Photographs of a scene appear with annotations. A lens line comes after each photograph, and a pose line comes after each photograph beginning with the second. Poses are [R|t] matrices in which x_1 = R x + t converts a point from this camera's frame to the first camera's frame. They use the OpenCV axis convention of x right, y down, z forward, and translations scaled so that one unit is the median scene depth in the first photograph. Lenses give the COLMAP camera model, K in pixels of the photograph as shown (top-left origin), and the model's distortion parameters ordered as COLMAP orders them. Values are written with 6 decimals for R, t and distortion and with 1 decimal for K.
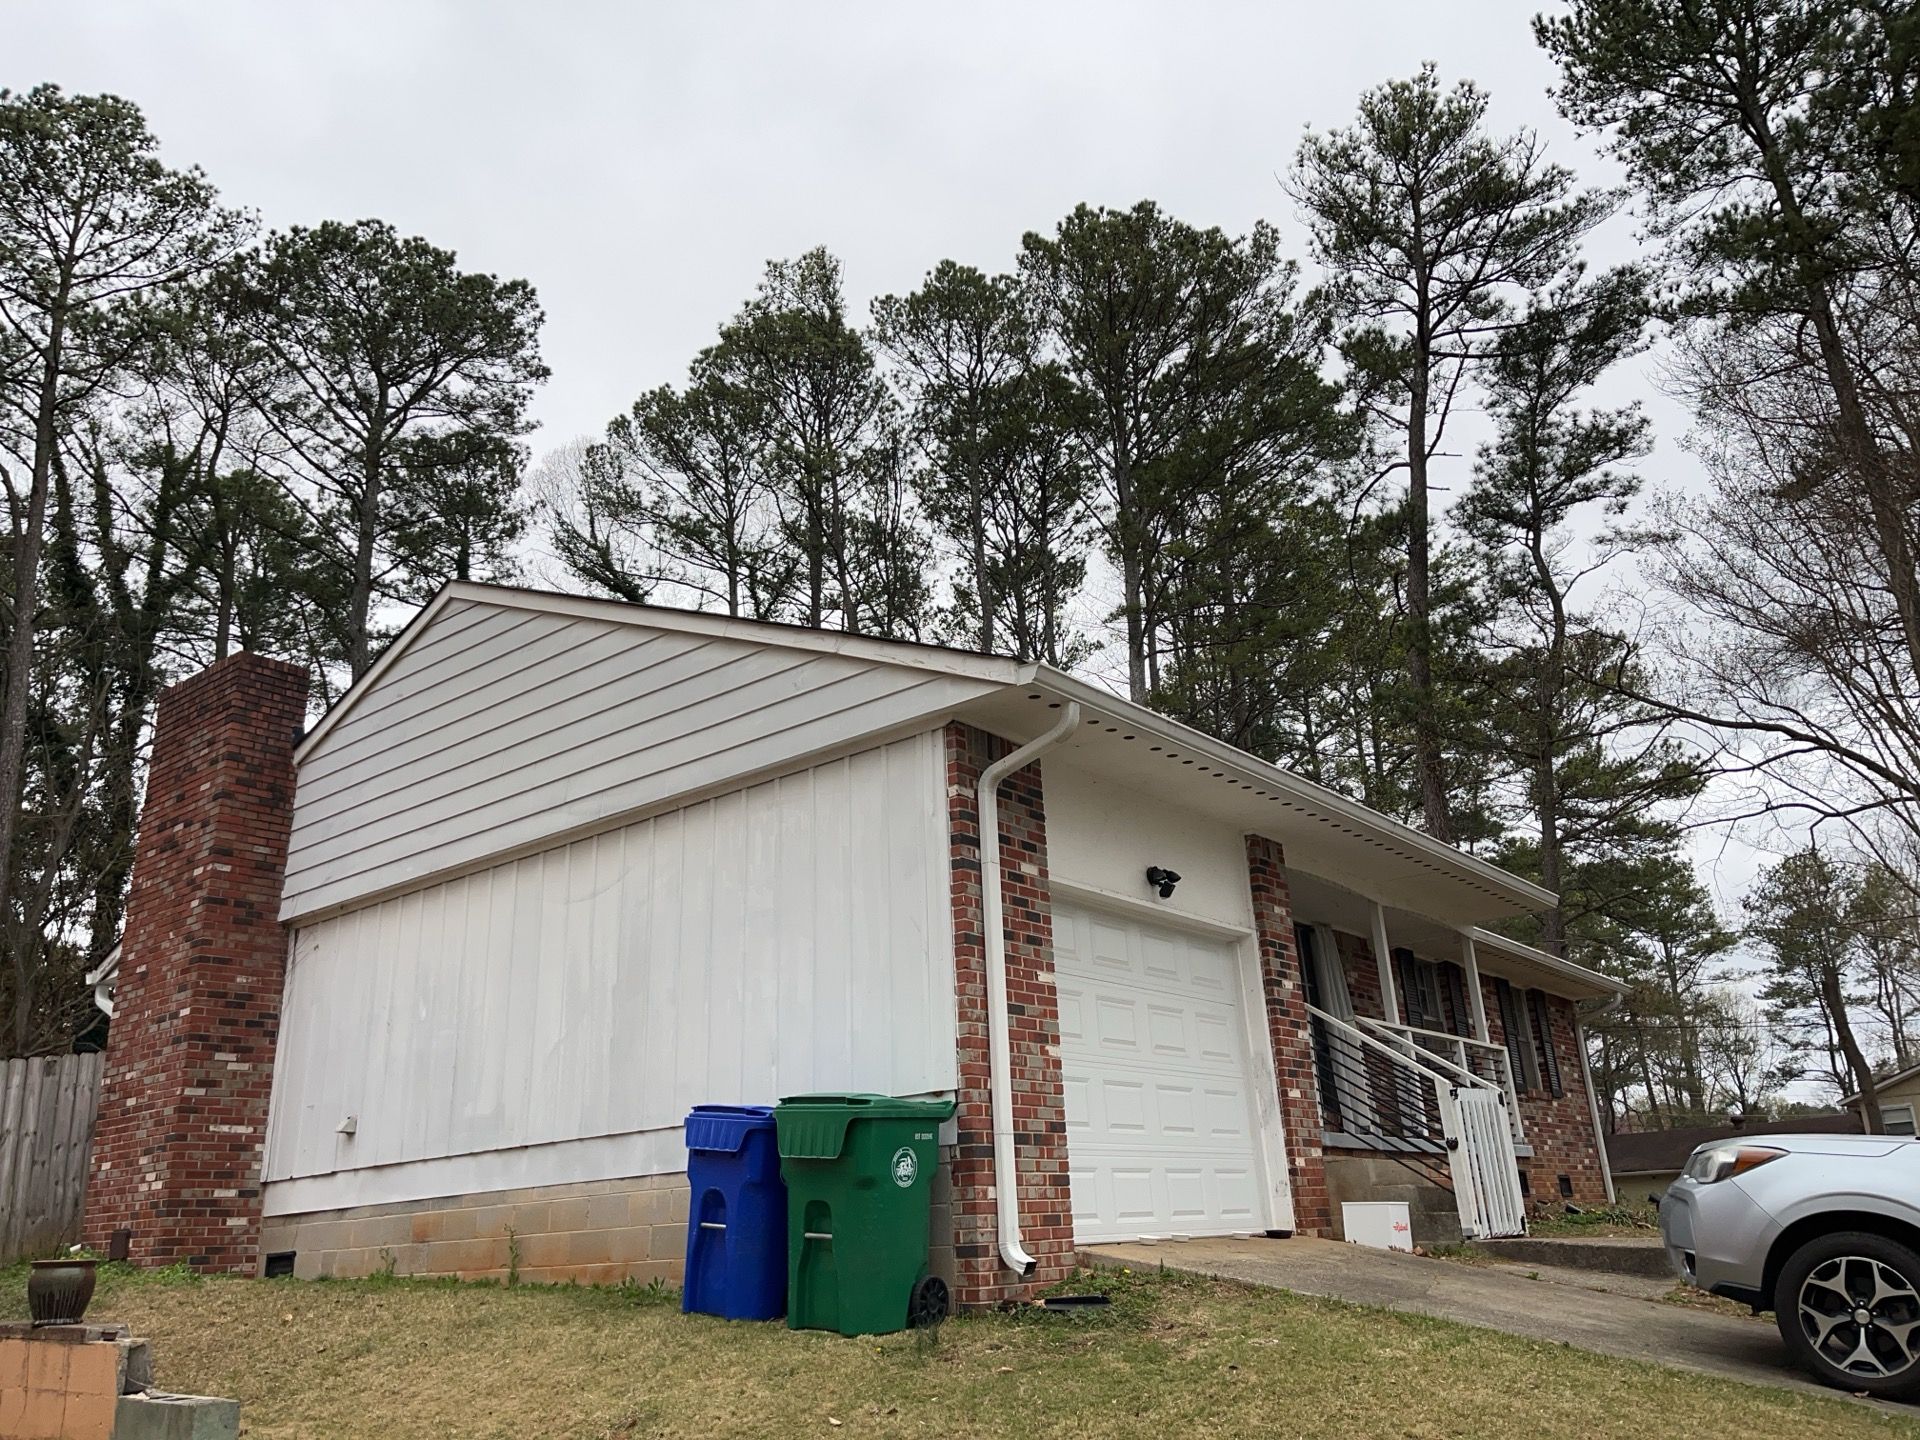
lens RADIAL K [[1453.5, 0, 960.0], [0, 1453.5, 720.0], [0, 0, 1]] dist [0.093962, -0.127933]
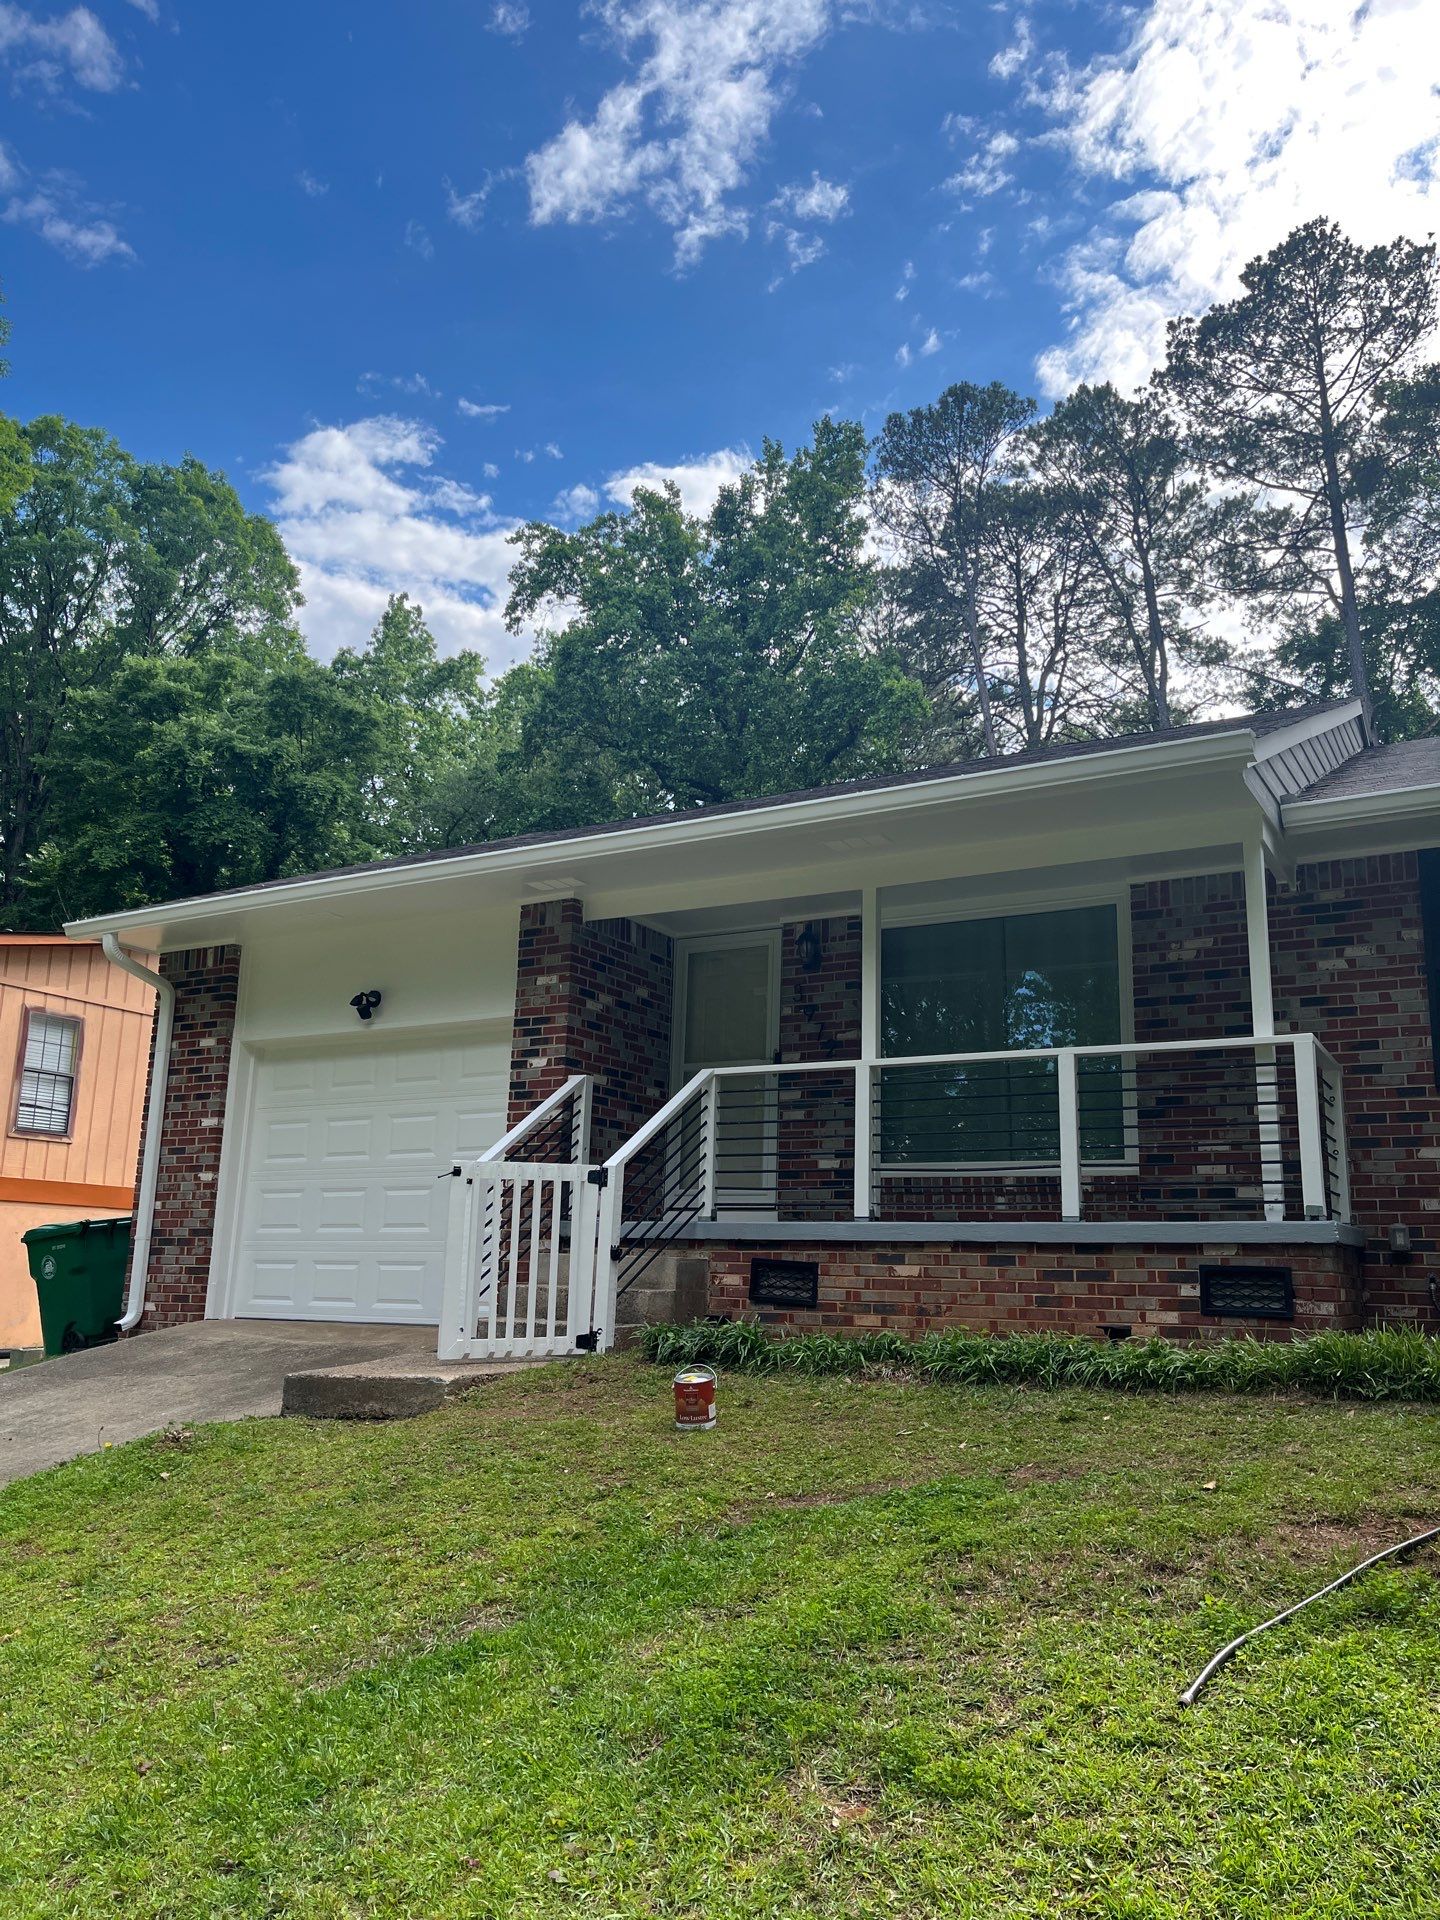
lens RADIAL K [[1468.3, 0, 720.0], [0, 1468.3, 960.0], [0, 0, 1]] dist [0.090690, -0.114477]
pose [[0.109475, -0.155337, -0.981777, 1.023671], [0.305003, 0.945315, -0.115558, 0.235346], [0.946038, -0.286794, 0.150867, 0.899008]]
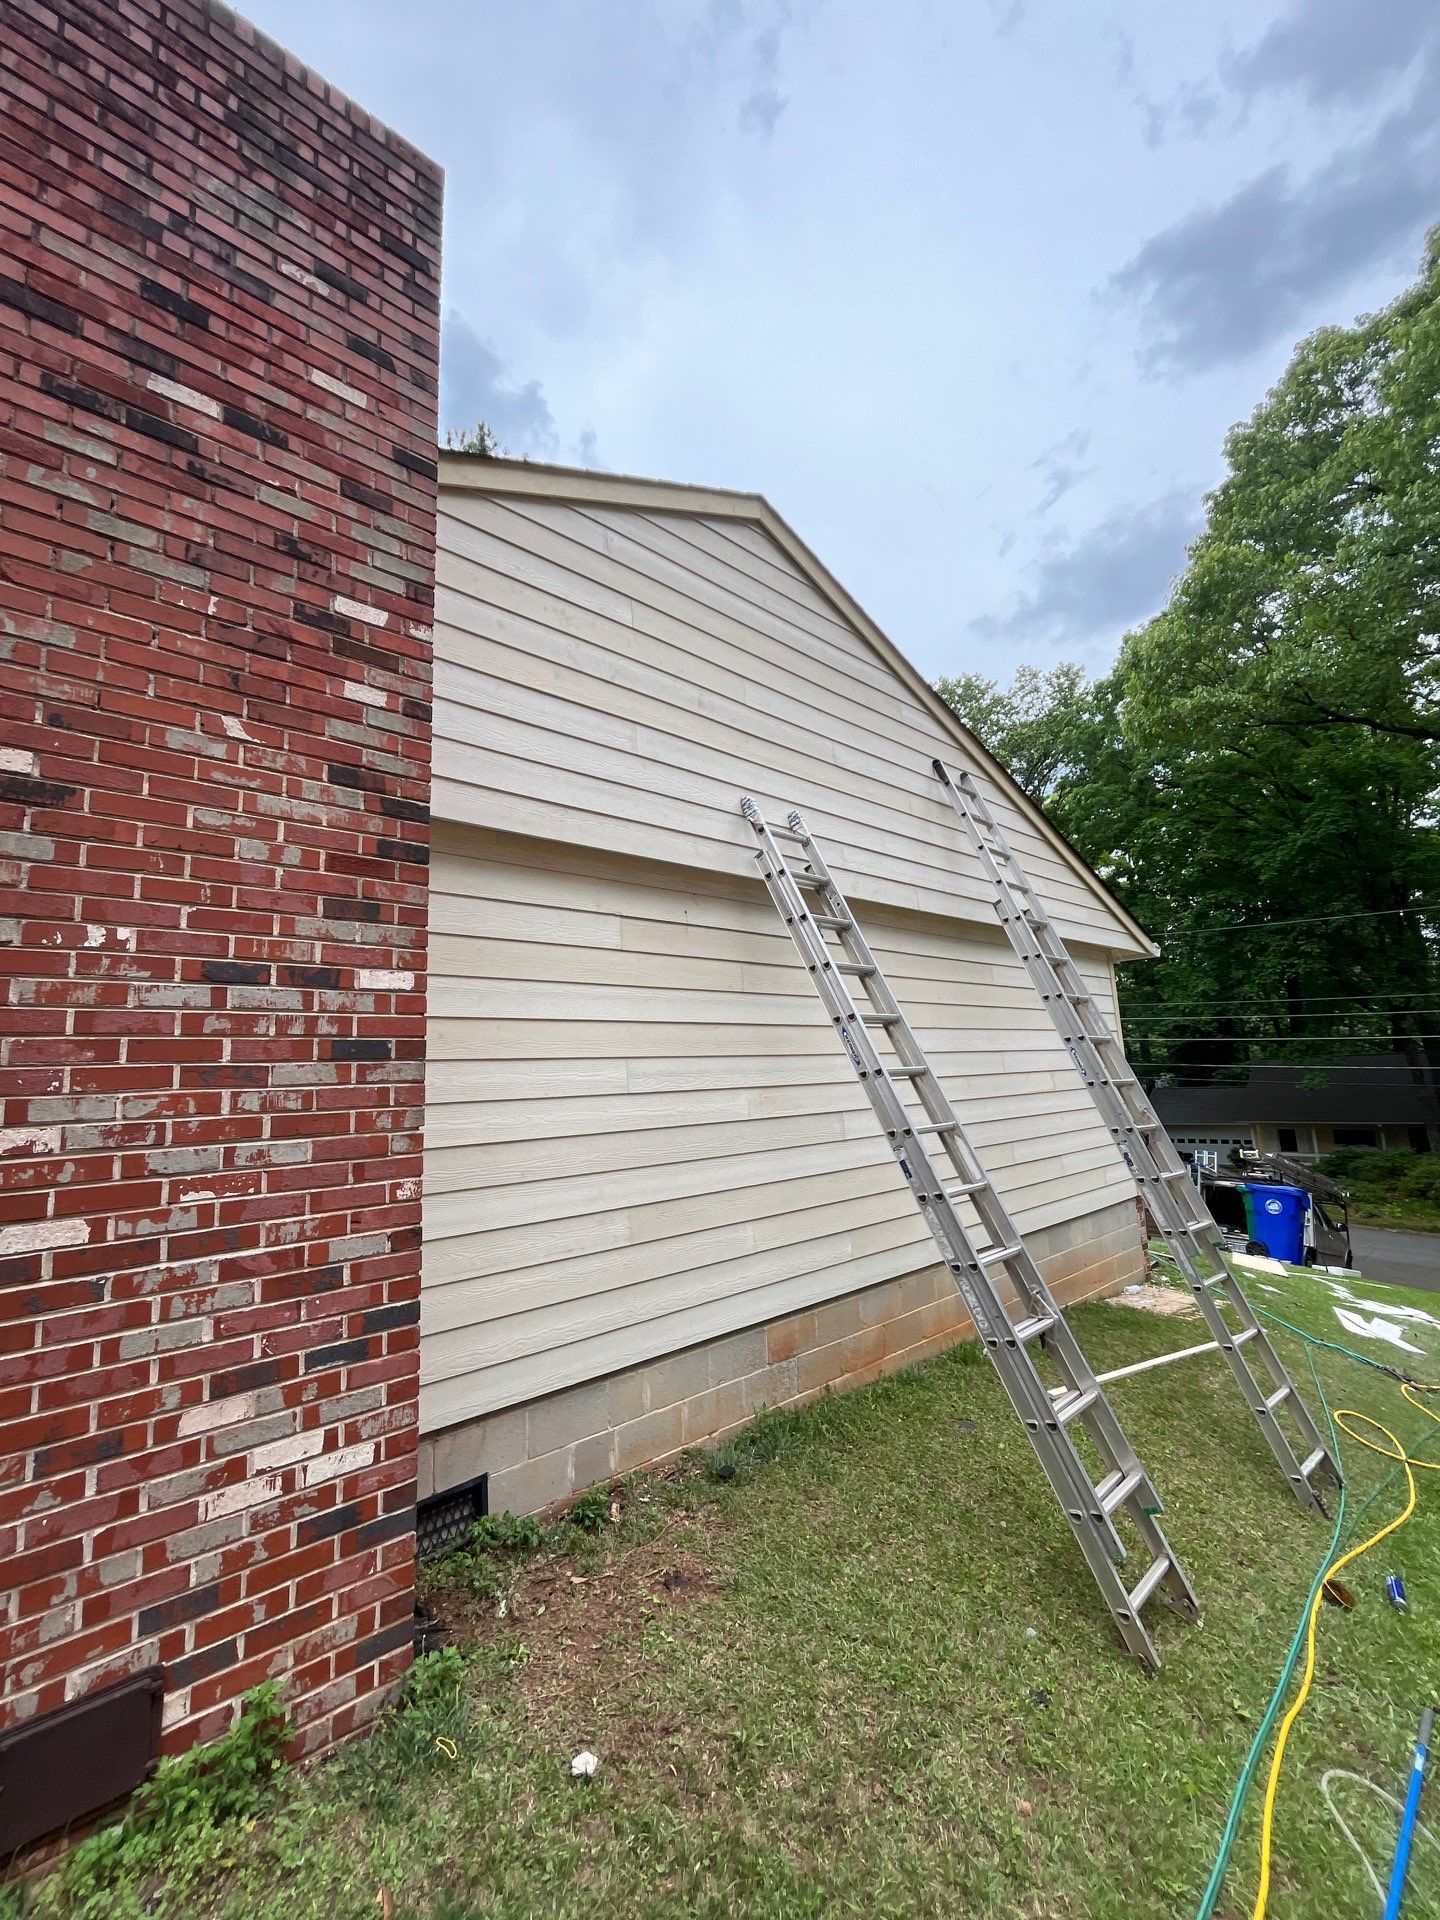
lens RADIAL K [[778.3, 0, 728.4], [0, 778.3, 955.8], [0, 0, 1]] dist [-0.003920, 0.000304]
pose [[0.159395, 0.191711, 0.968421, -0.683201], [-0.298184, 0.944495, -0.137896, 0.187242], [-0.941106, -0.266787, 0.207713, 0.850817]]
